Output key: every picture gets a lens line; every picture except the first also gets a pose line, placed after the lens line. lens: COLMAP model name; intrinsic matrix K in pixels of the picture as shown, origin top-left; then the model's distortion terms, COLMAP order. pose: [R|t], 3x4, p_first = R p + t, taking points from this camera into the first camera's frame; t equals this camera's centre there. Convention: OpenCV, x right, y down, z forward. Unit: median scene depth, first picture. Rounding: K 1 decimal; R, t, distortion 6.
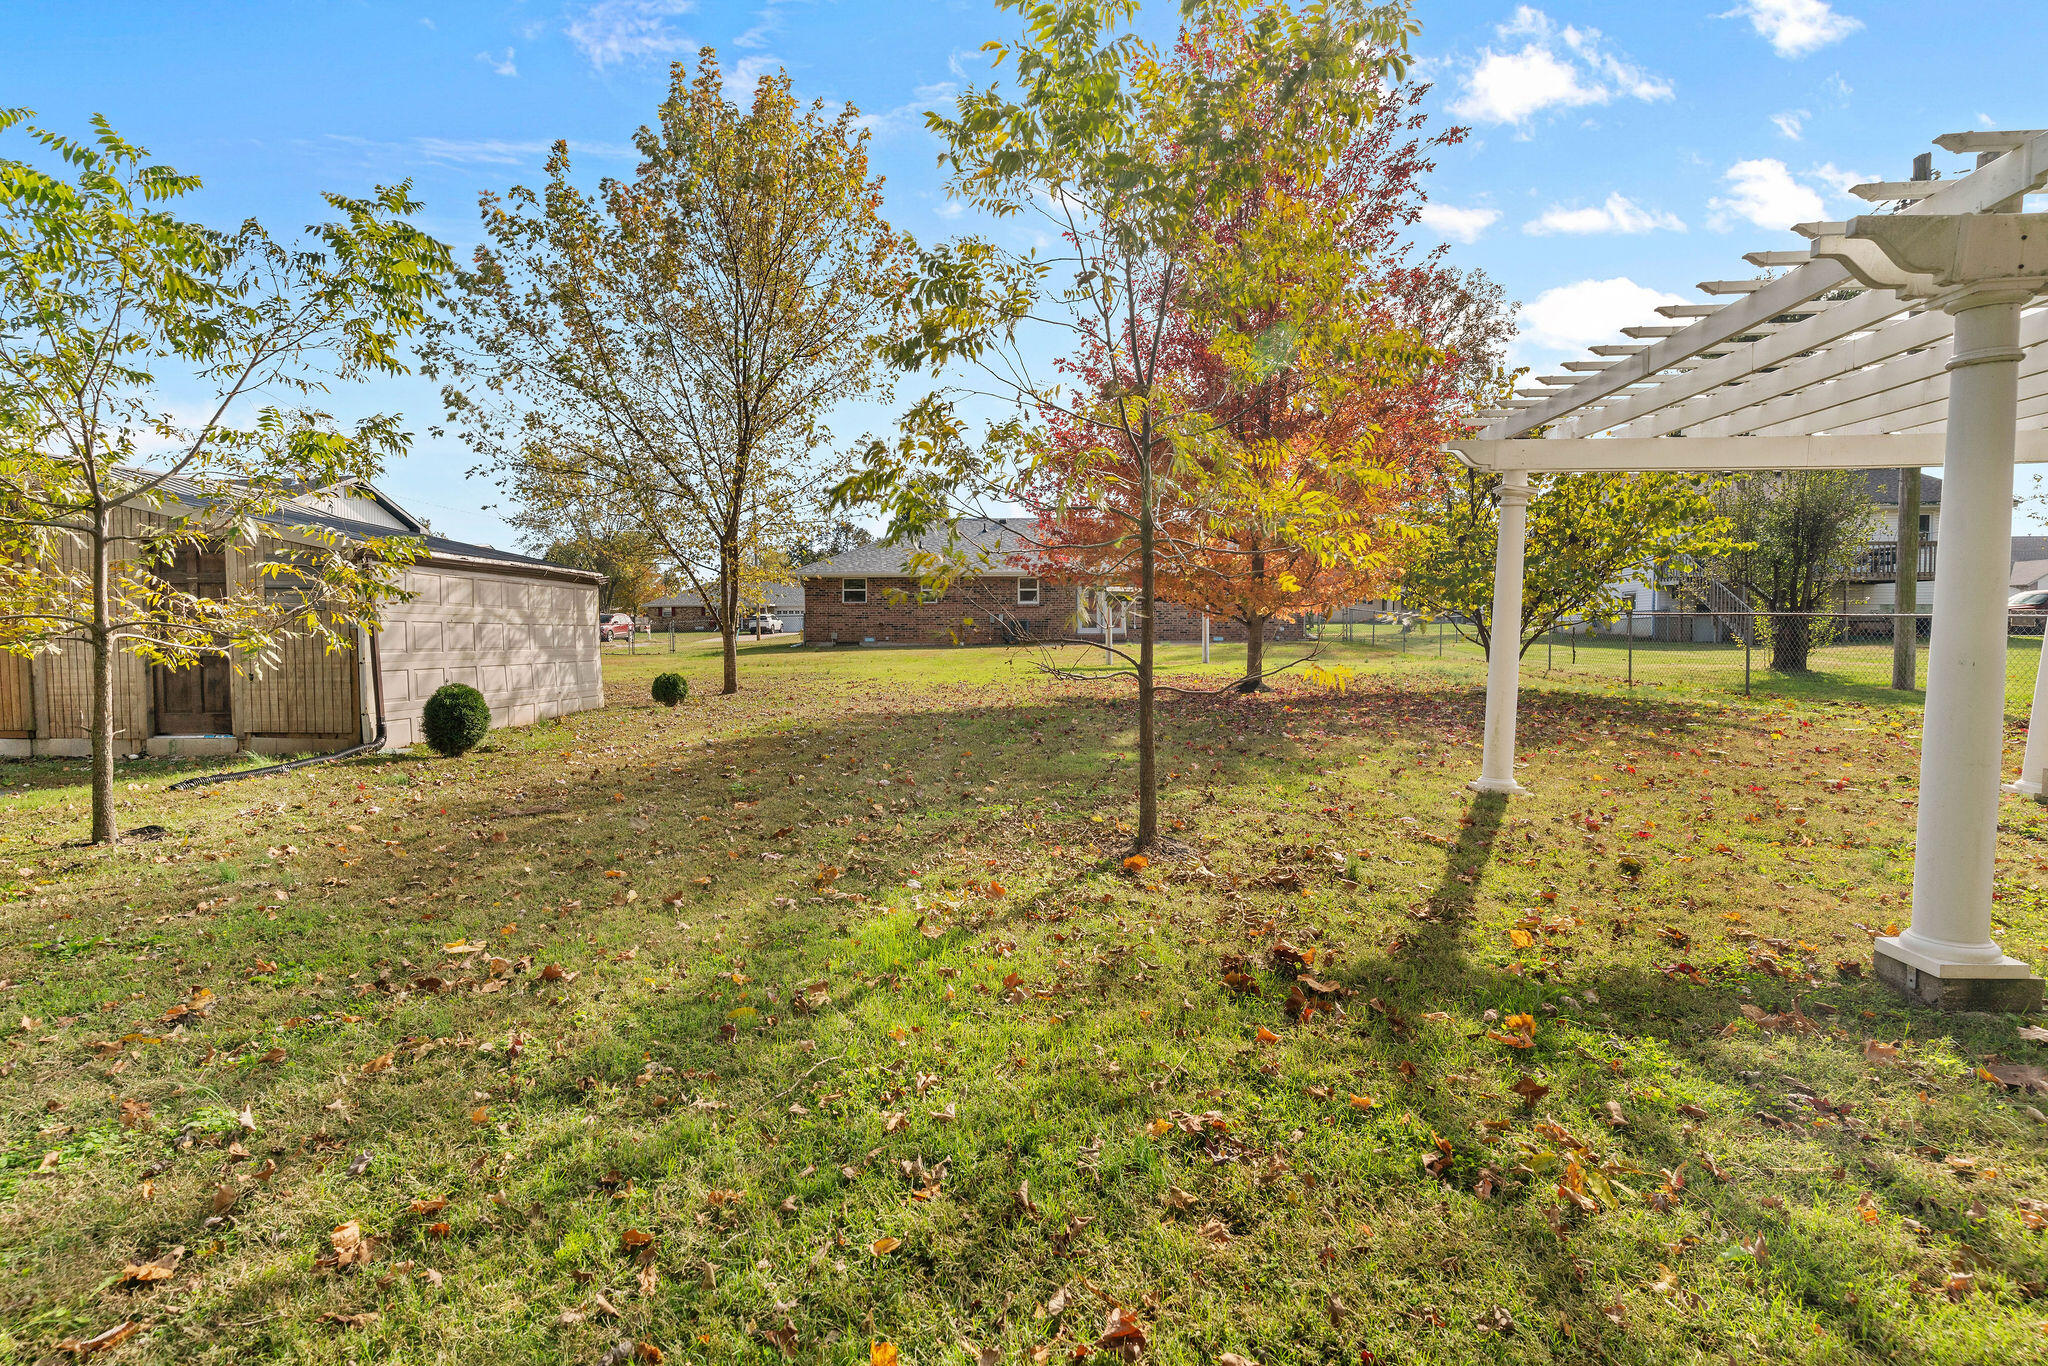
lens RADIAL K [[984.3, 0, 998.9], [0, 984.3, 683.0], [0, 0, 1]] dist [0.001234, -0.000540]
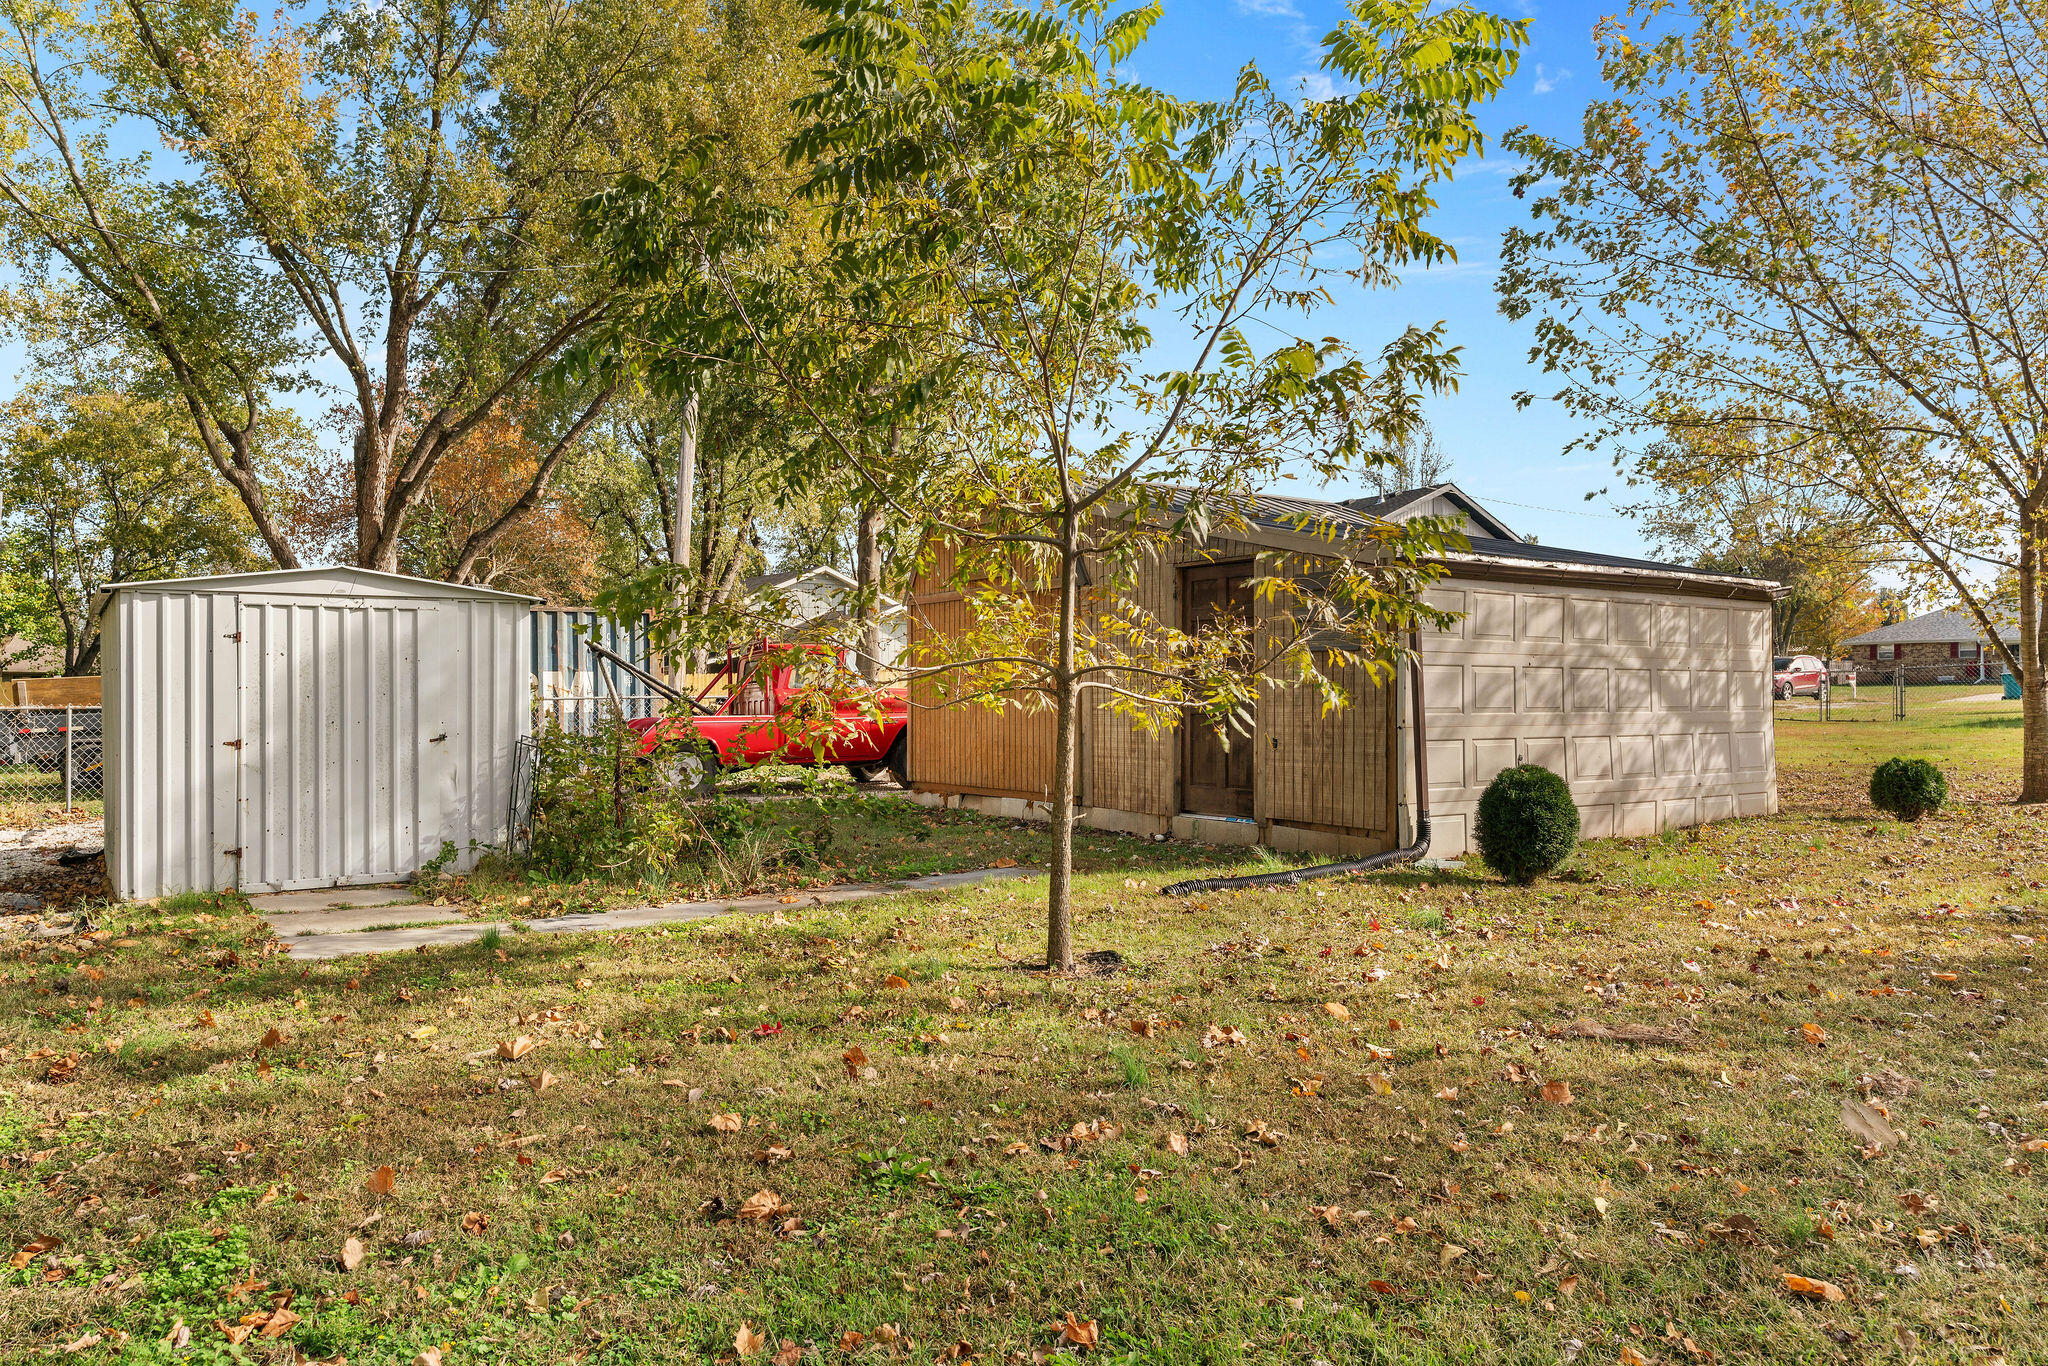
lens RADIAL K [[1429.0, 0, 1024.0], [0, 1429.0, 683.0], [0, 0, 1]] dist [0.005345, 0.004916]
pose [[0.648533, 0.000053, -0.761187, -0.071958], [-0.040431, 0.998591, -0.034378, -0.006738], [0.760112, 0.053071, 0.647621, 0.172205]]
